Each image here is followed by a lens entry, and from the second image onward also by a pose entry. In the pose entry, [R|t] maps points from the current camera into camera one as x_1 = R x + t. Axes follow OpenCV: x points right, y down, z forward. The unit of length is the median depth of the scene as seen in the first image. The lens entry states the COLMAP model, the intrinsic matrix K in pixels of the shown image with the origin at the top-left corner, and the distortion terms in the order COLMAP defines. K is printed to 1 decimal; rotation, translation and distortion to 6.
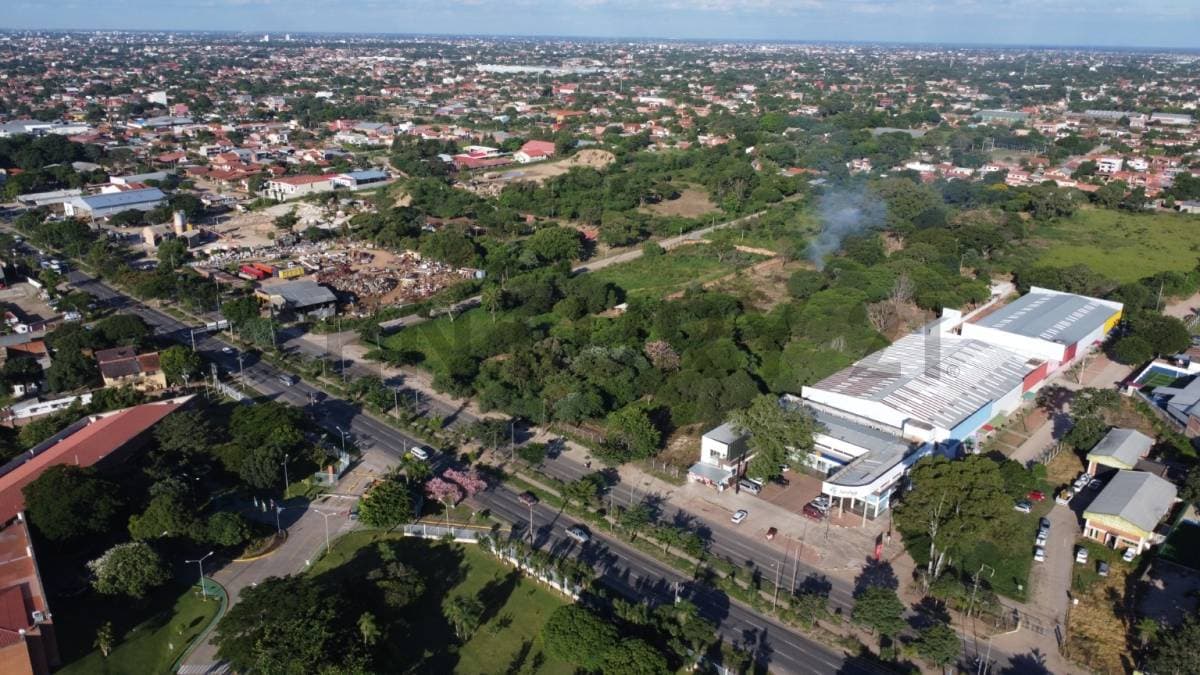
lens RADIAL K [[907.4, 0, 600.3], [0, 907.4, 343.9], [0, 0, 1]] dist [0.006356, -0.006832]
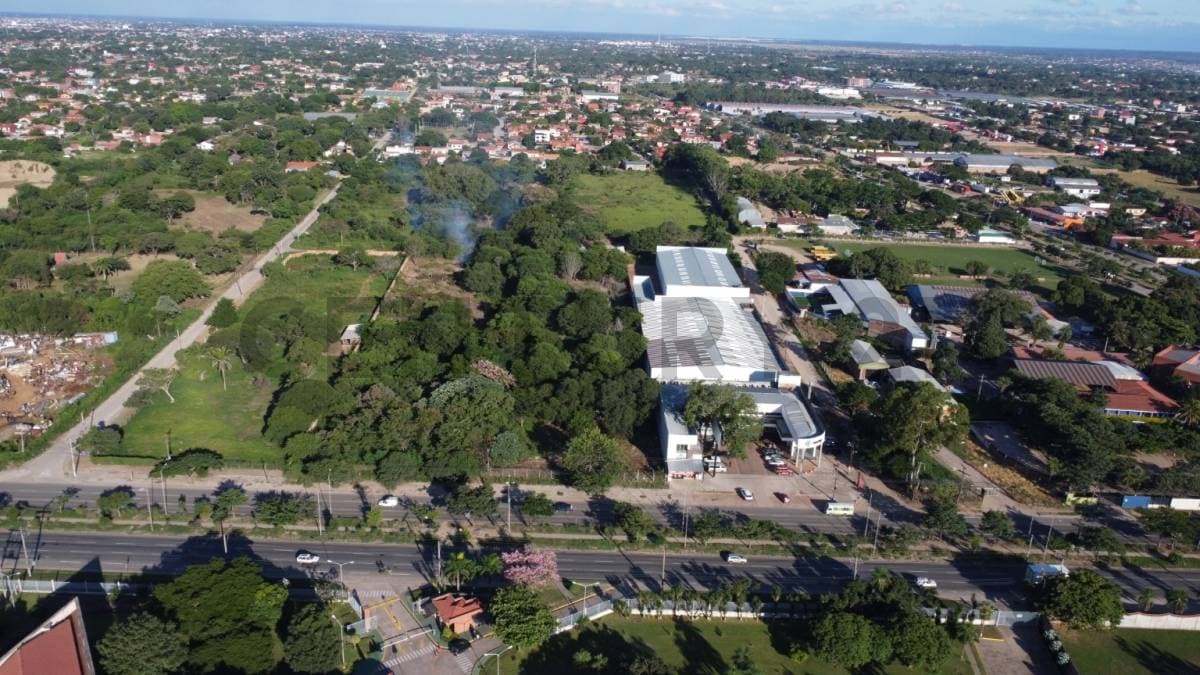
lens RADIAL K [[907.4, 0, 600.0], [0, 907.4, 334.2], [0, 0, 1]] dist [0.006356, -0.006832]
pose [[0.731329, -0.211865, 0.648283, -0.395704], [0.202347, 0.975131, 0.090415, -0.079152], [-0.651317, 0.065055, 0.756012, 0.182143]]
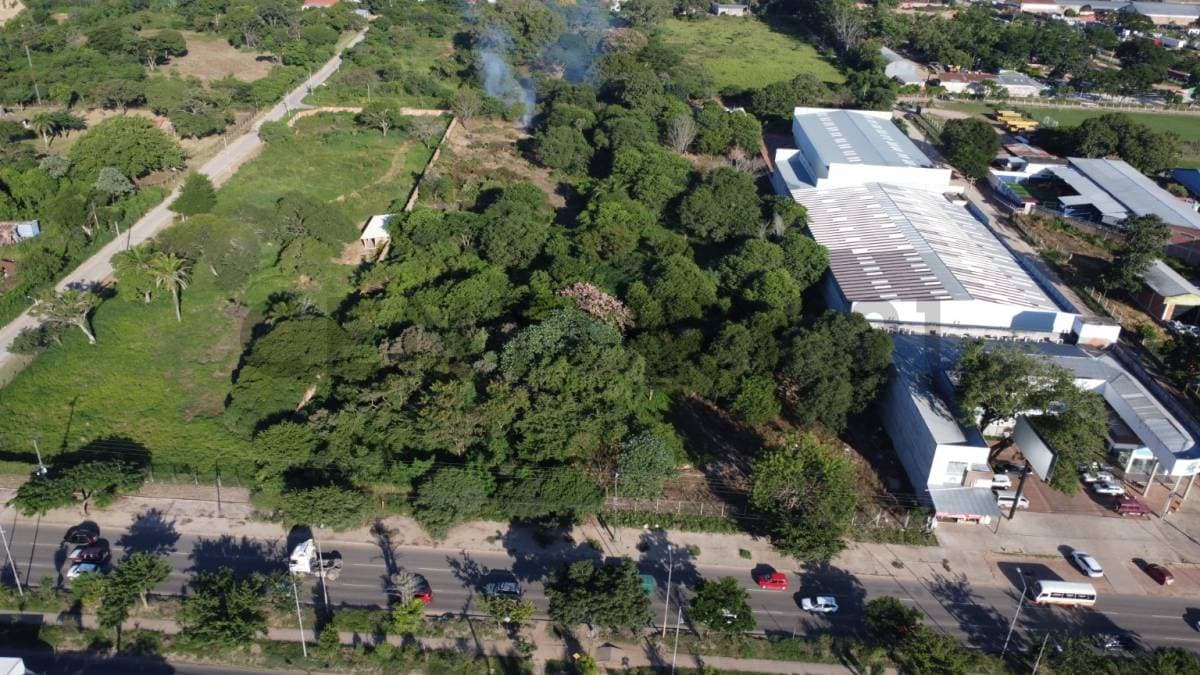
lens RADIAL K [[907.4, 0, 590.5], [0, 907.4, 334.8], [0, 0, 1]] dist [0.006356, -0.006832]
pose [[0.769627, -0.280451, 0.573604, -0.241938], [0.188326, 0.958113, 0.215763, -0.085370], [-0.610088, -0.058032, 0.790206, 0.467688]]
